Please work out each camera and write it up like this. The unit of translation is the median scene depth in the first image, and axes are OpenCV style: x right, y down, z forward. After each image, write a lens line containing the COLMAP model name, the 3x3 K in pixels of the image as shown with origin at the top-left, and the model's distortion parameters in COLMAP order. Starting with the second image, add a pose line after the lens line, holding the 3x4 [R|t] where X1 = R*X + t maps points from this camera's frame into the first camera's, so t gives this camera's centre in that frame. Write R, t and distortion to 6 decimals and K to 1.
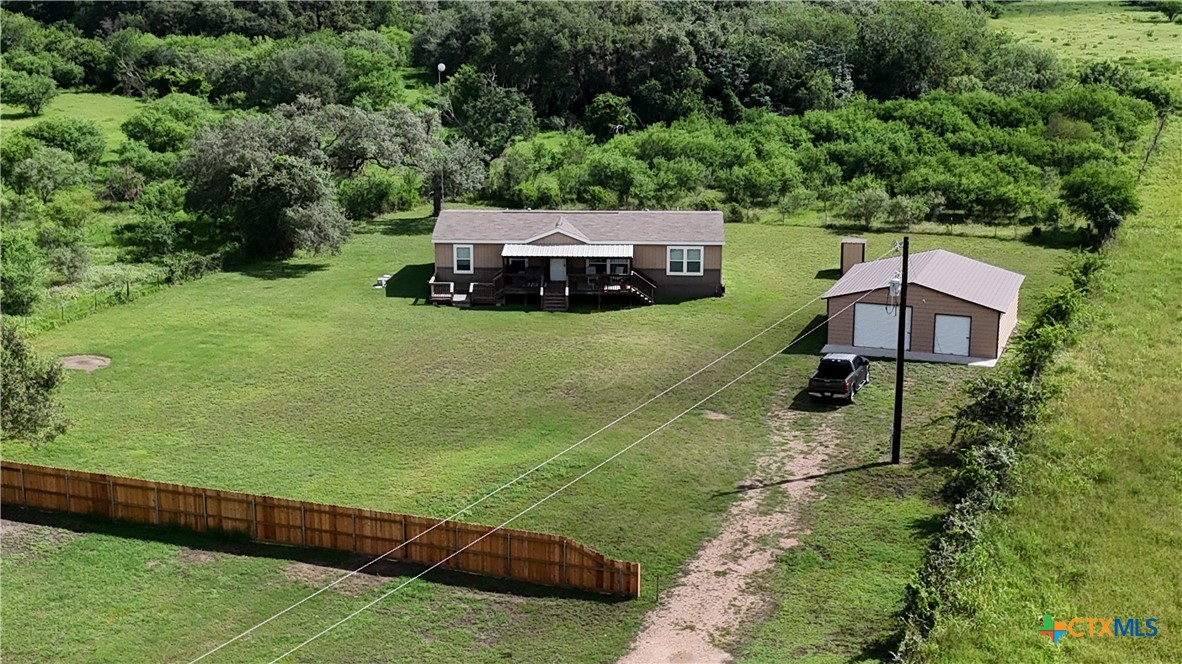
lens RADIAL K [[1722.8, 0, 591.0], [0, 1722.8, 332.0], [0, 0, 1]] dist [0.188903, -0.513973]
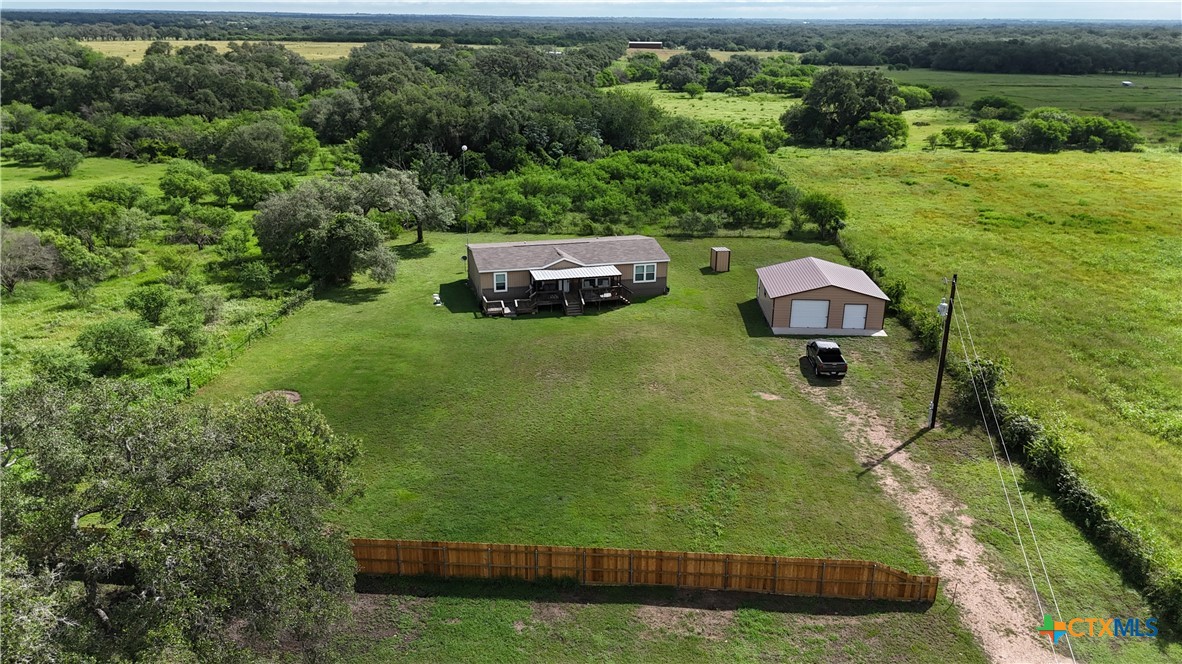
lens RADIAL K [[866.9, 0, 592.0], [0, 866.9, 334.8], [0, 0, 1]] dist [0.089606, -0.099815]
pose [[0.955161, -0.091600, 0.281561, -0.302251], [0.065474, 0.992744, 0.100856, -0.096218], [-0.288757, -0.077899, 0.954228, 0.394122]]
